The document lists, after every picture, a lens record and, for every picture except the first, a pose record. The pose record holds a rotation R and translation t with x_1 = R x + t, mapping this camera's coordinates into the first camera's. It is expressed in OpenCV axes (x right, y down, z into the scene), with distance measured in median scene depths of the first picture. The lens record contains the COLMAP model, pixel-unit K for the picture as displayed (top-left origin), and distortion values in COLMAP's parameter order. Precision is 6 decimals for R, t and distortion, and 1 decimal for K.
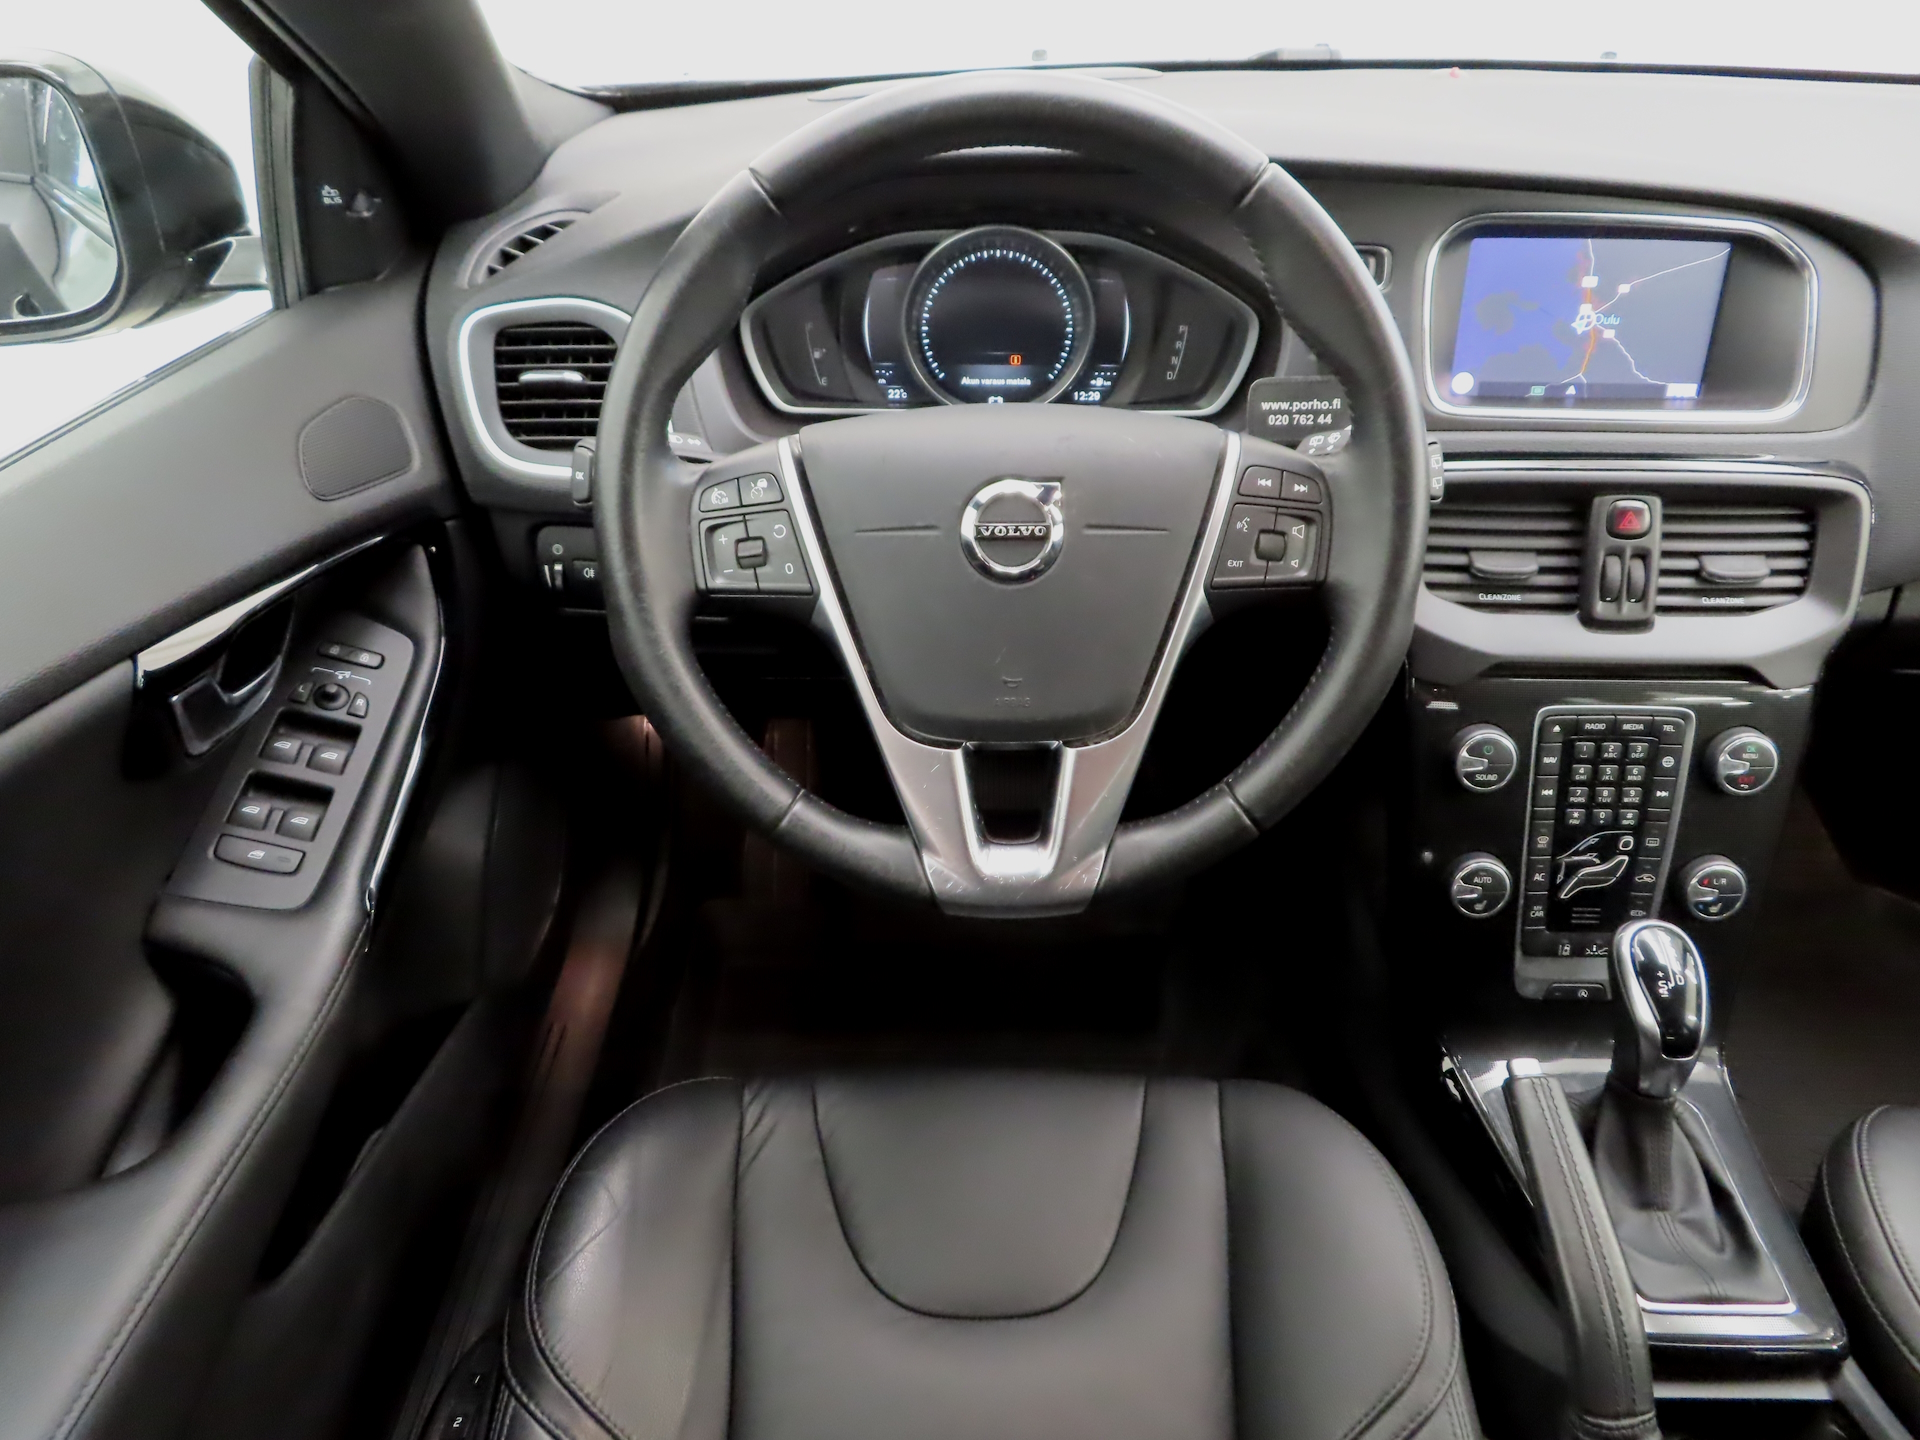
lens RADIAL K [[1410.6, 0, 960.0], [0, 1410.6, 720.0], [0, 0, 1]] dist [-0.012174, 0.011652]
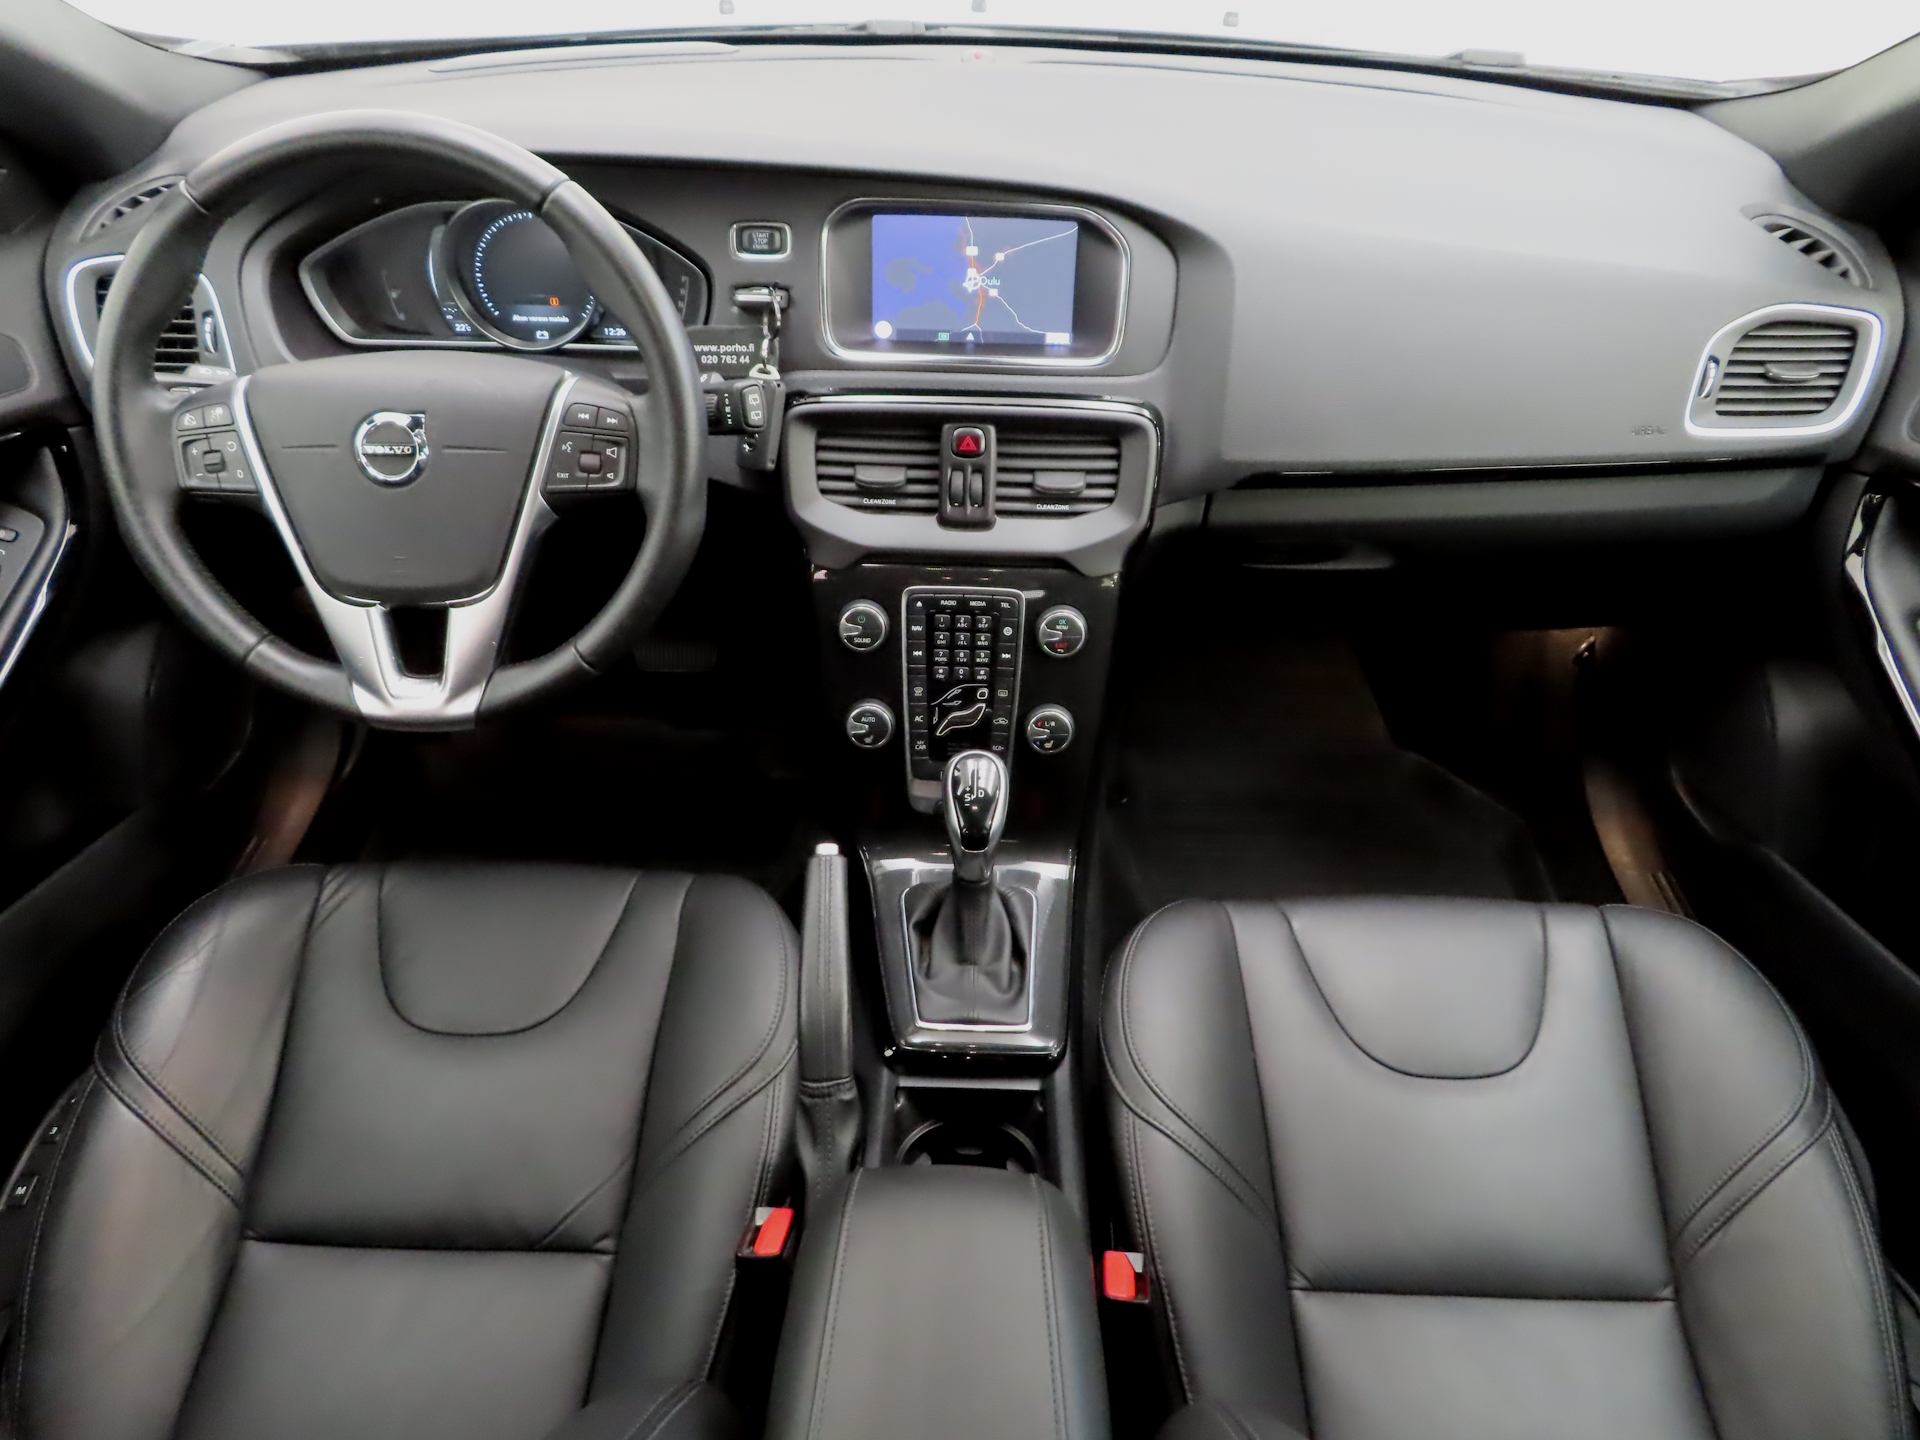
lens RADIAL K [[1410.6, 0, 960.0], [0, 1410.6, 720.0], [0, 0, 1]] dist [-0.012174, 0.011652]
pose [[0.999849, 0.017147, 0.002973, 0.458195], [-0.017329, 0.996686, 0.079482, 0.008723], [-0.001600, -0.079522, 0.996832, -0.308076]]
